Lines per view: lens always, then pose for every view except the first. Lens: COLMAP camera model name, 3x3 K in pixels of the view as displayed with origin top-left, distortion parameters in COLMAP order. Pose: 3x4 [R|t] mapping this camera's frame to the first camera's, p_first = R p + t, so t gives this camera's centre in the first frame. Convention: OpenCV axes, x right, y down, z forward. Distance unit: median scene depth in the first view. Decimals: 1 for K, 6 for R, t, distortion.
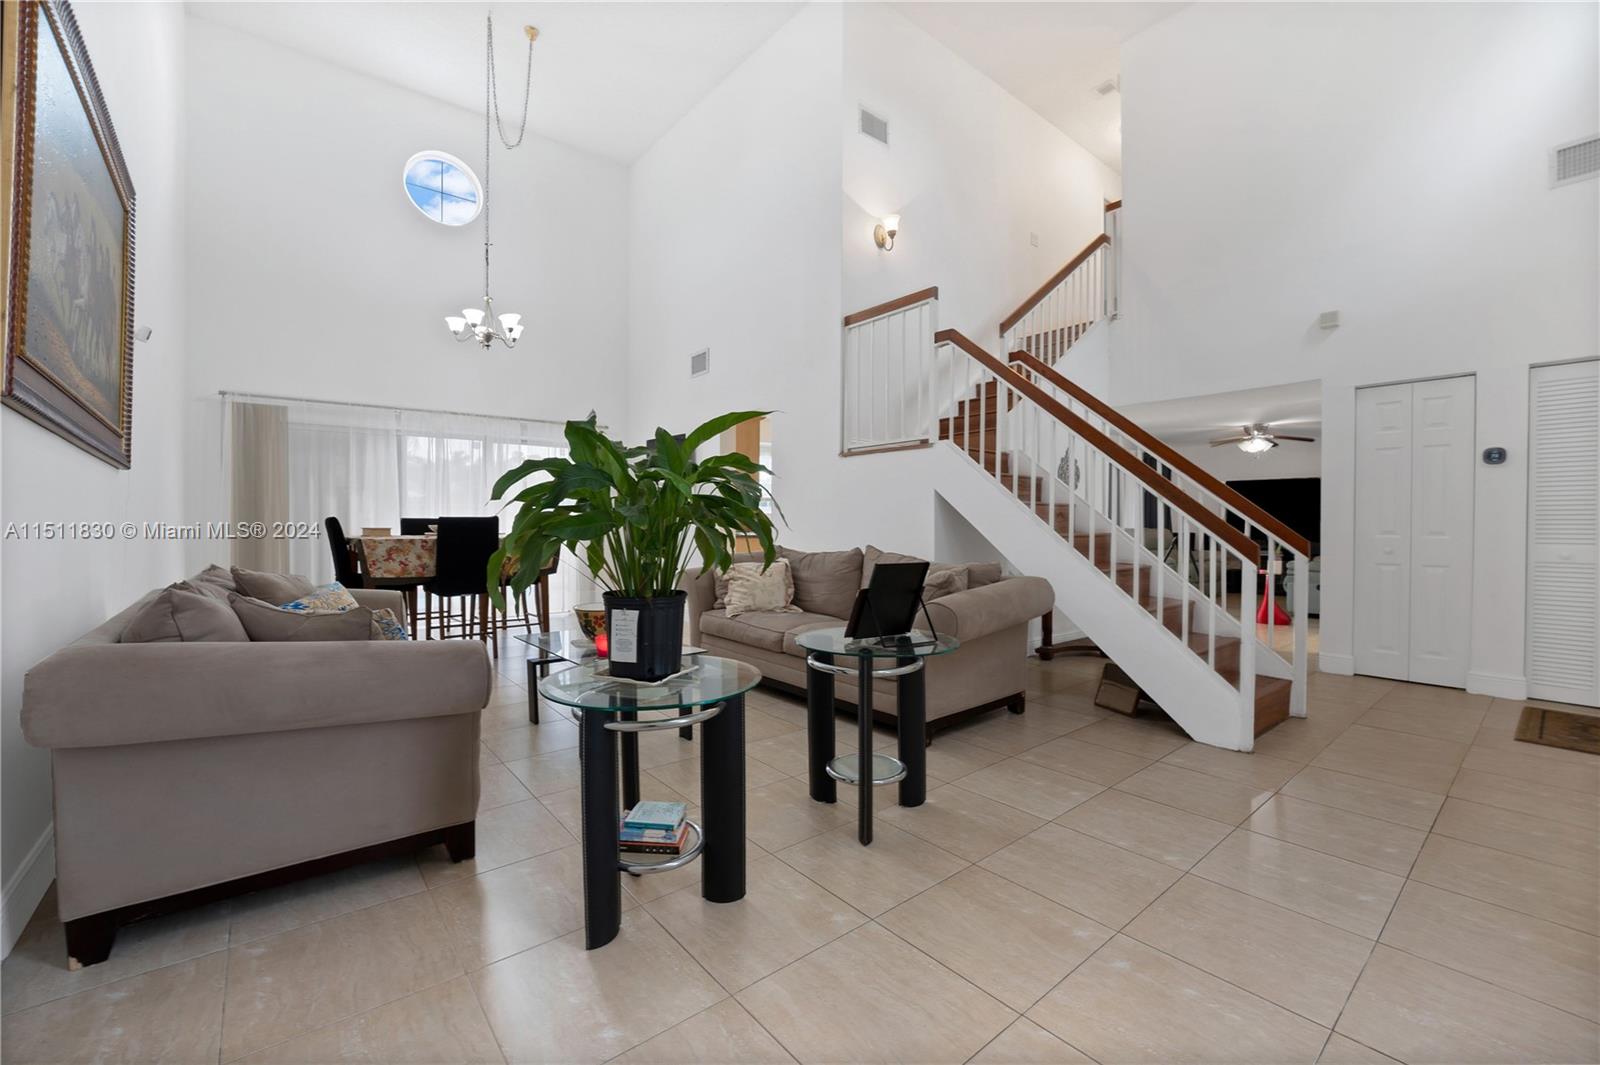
lens RADIAL K [[663.6, 0, 800.0], [0, 663.6, 532.5], [0, 0, 1]] dist [-0.017407, -0.000024]
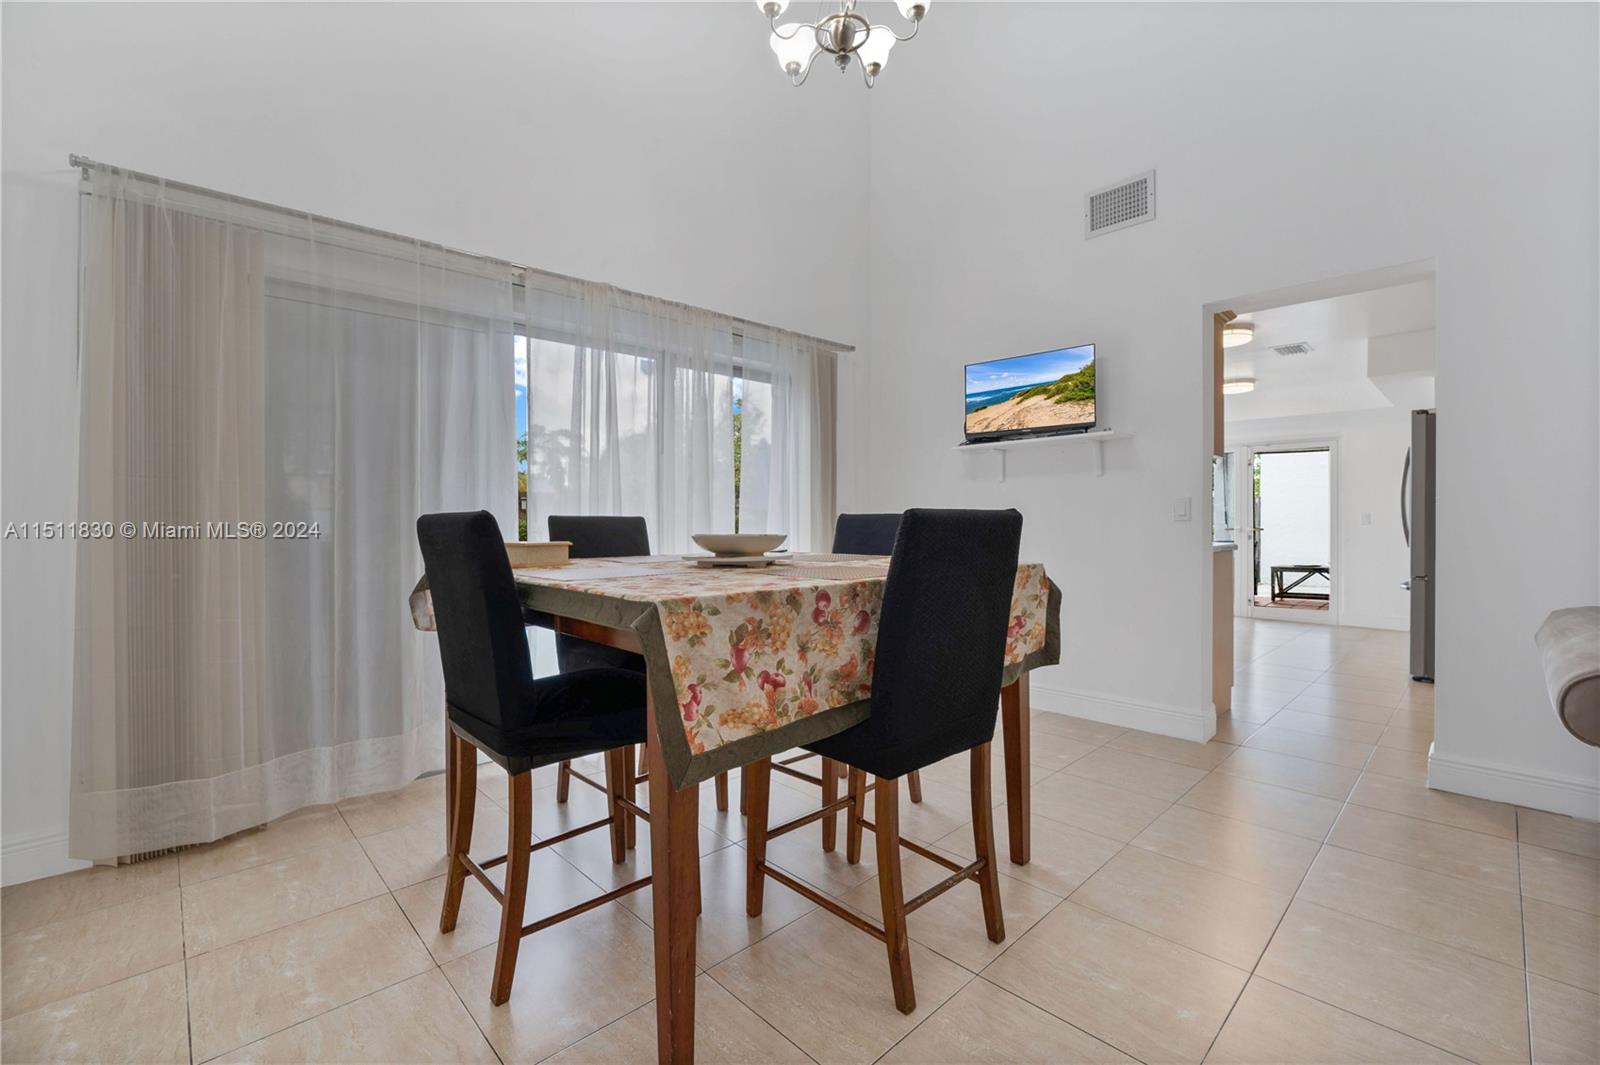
lens RADIAL K [[682.9, 0, 800.0], [0, 682.9, 532.5], [0, 0, 1]] dist [0.000493, -0.000047]
pose [[0.998456, -0.010526, 0.054536, -0.513187], [0.010821, 0.999928, -0.005101, -0.011305], [-0.054478, 0.005683, 0.998499, 0.606651]]
